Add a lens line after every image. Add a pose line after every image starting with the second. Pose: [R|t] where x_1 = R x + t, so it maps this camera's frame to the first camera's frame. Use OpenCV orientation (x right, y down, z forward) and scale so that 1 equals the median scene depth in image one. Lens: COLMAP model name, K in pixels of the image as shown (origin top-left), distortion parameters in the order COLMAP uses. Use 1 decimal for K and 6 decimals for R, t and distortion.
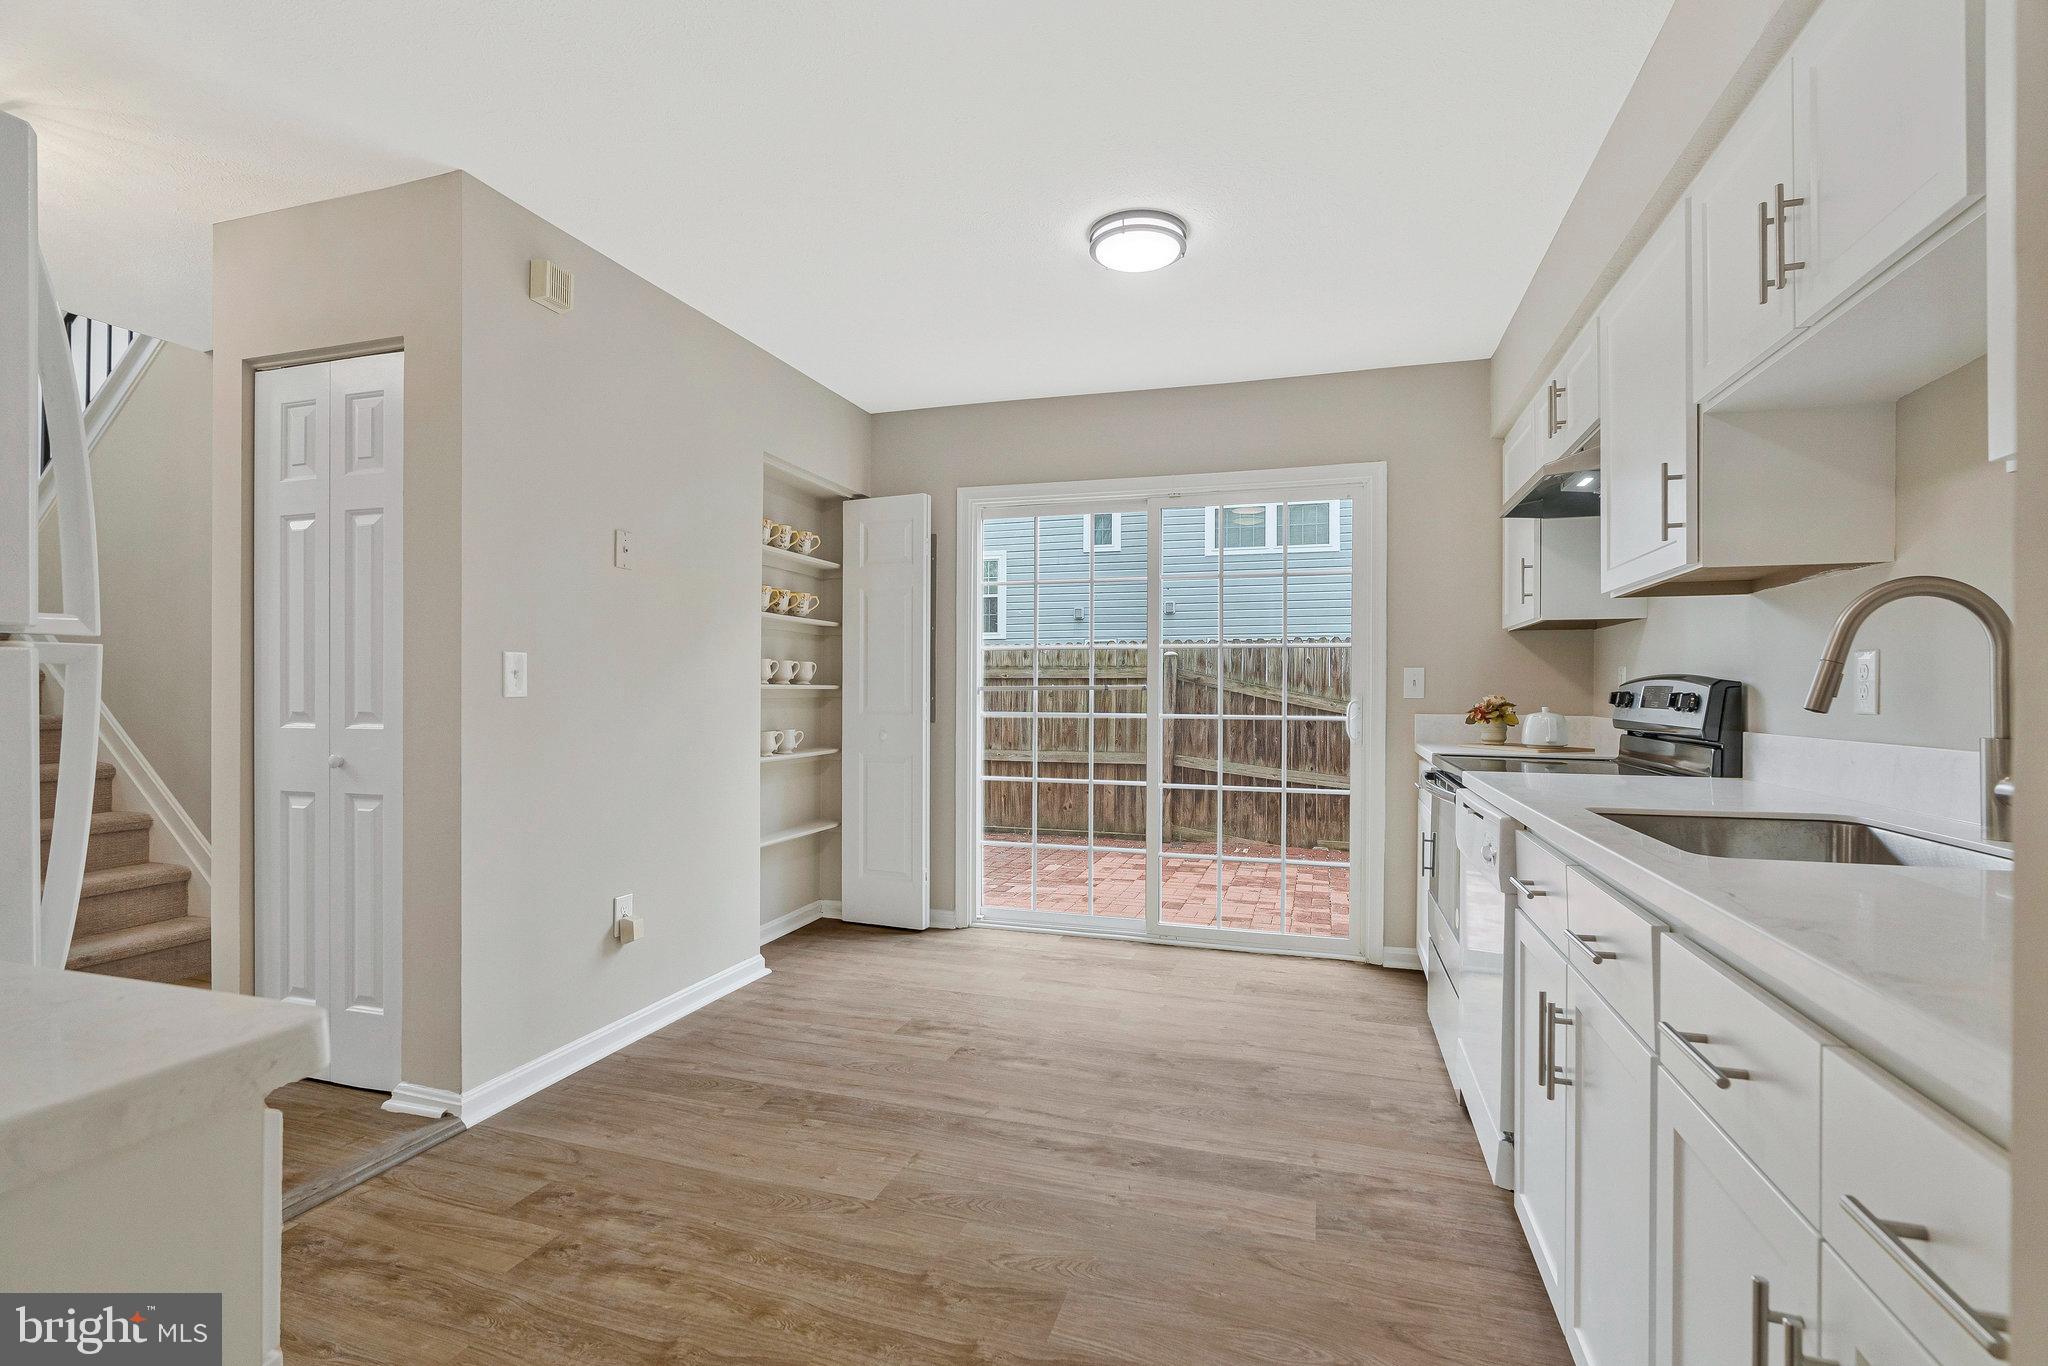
lens RADIAL K [[936.4, 0, 1013.6], [0, 936.4, 685.0], [0, 0, 1]] dist [-0.003573, 0.002358]
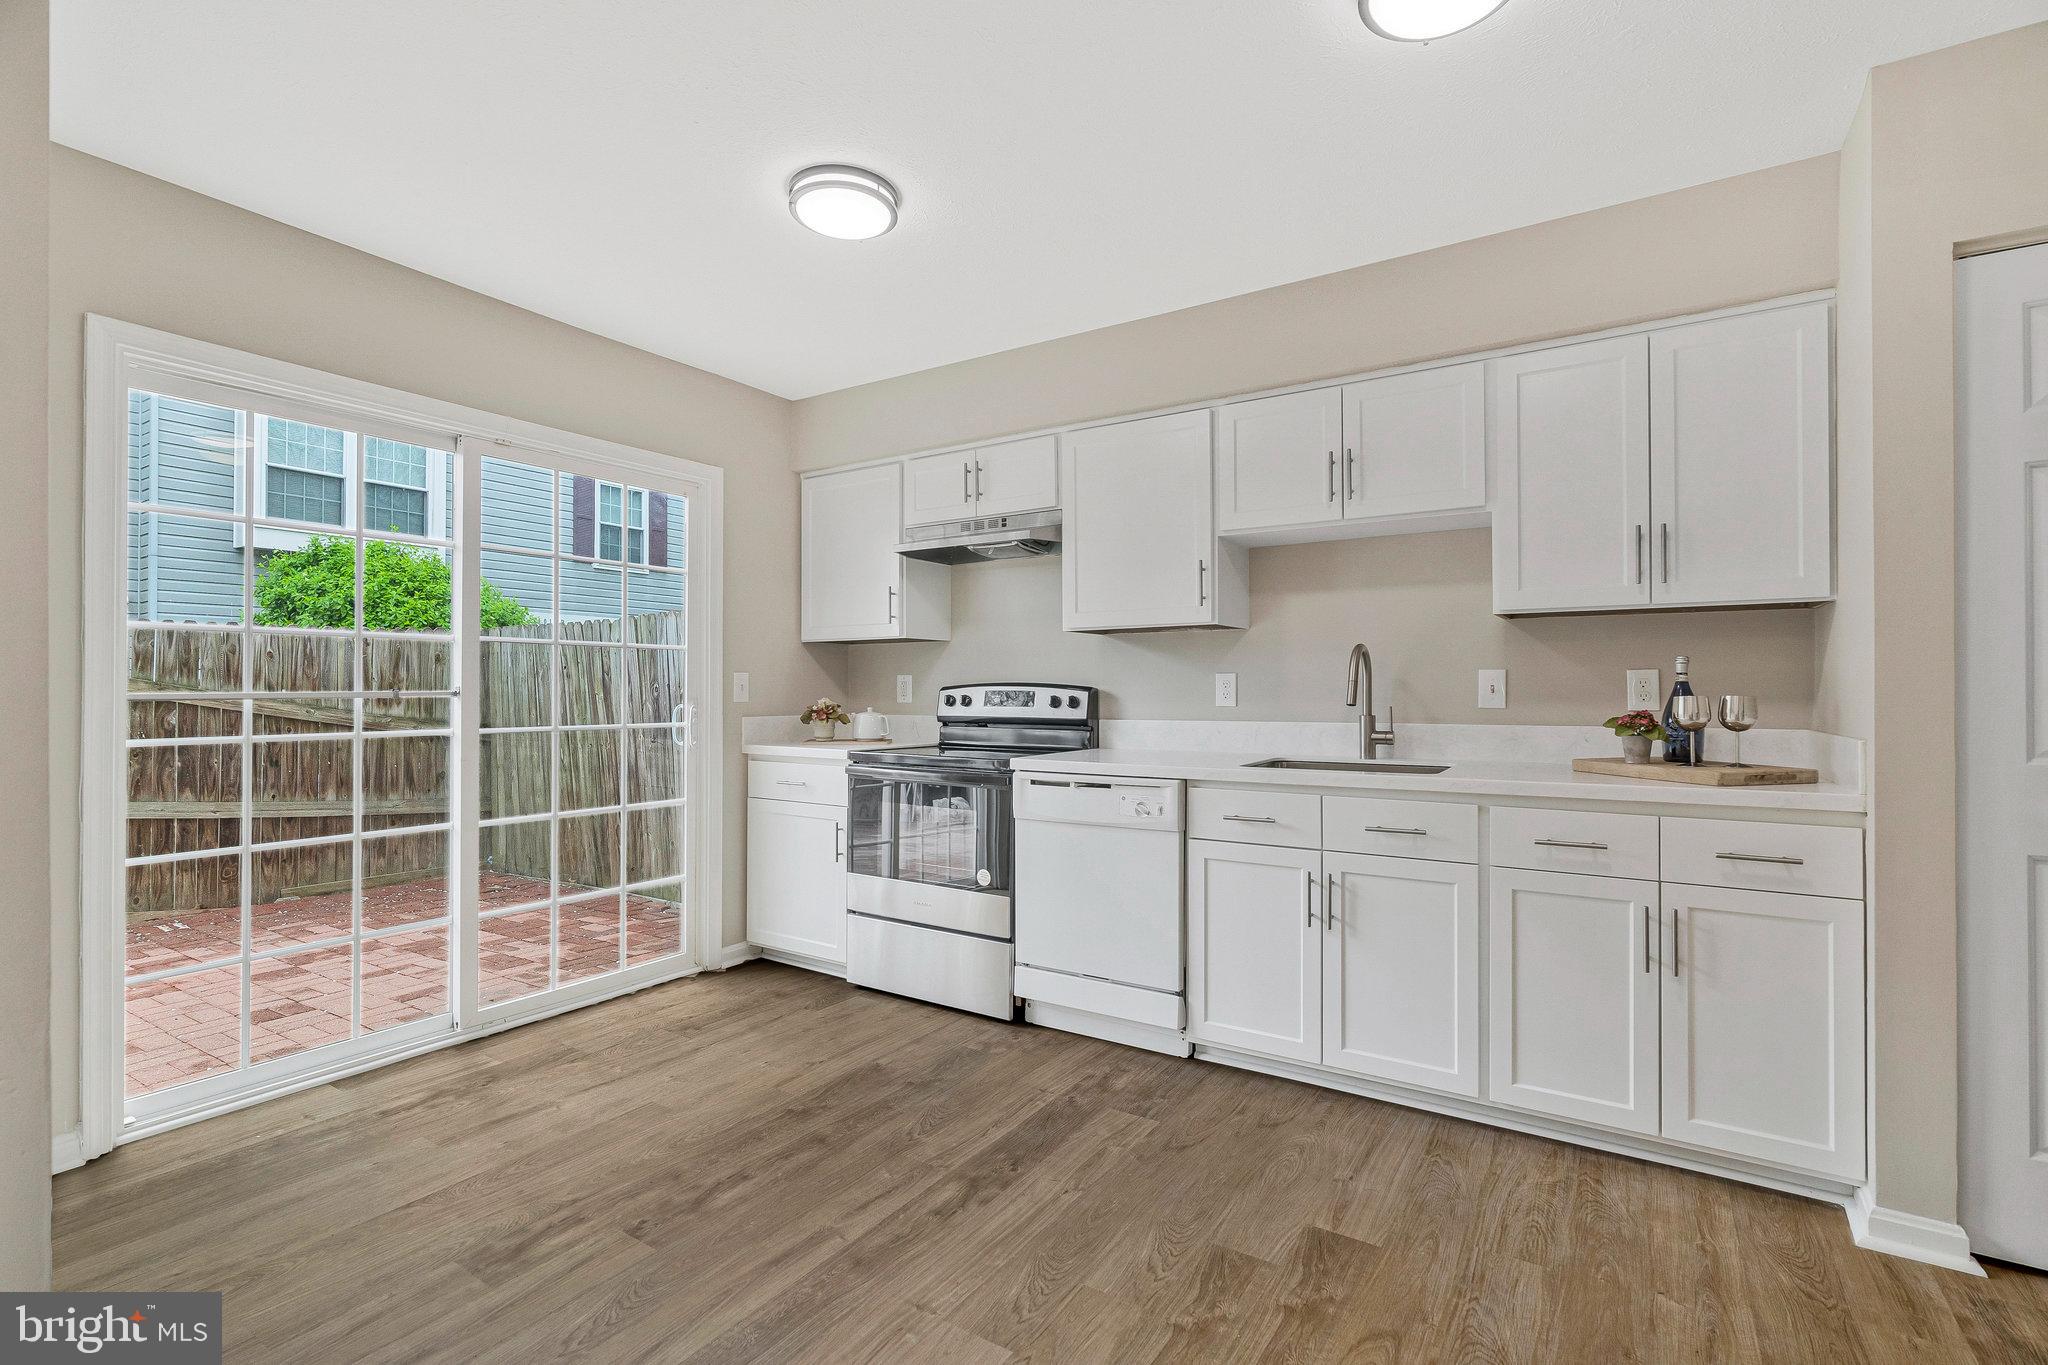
lens RADIAL K [[936.4, 0, 1016.6], [0, 936.4, 681.5], [0, 0, 1]] dist [-0.003573, 0.002358]
pose [[0.262749, 0.003895, 0.964856, -0.609562], [-0.003092, 0.999990, -0.003194, -0.008139], [-0.964859, -0.002144, 0.262759, 0.527850]]
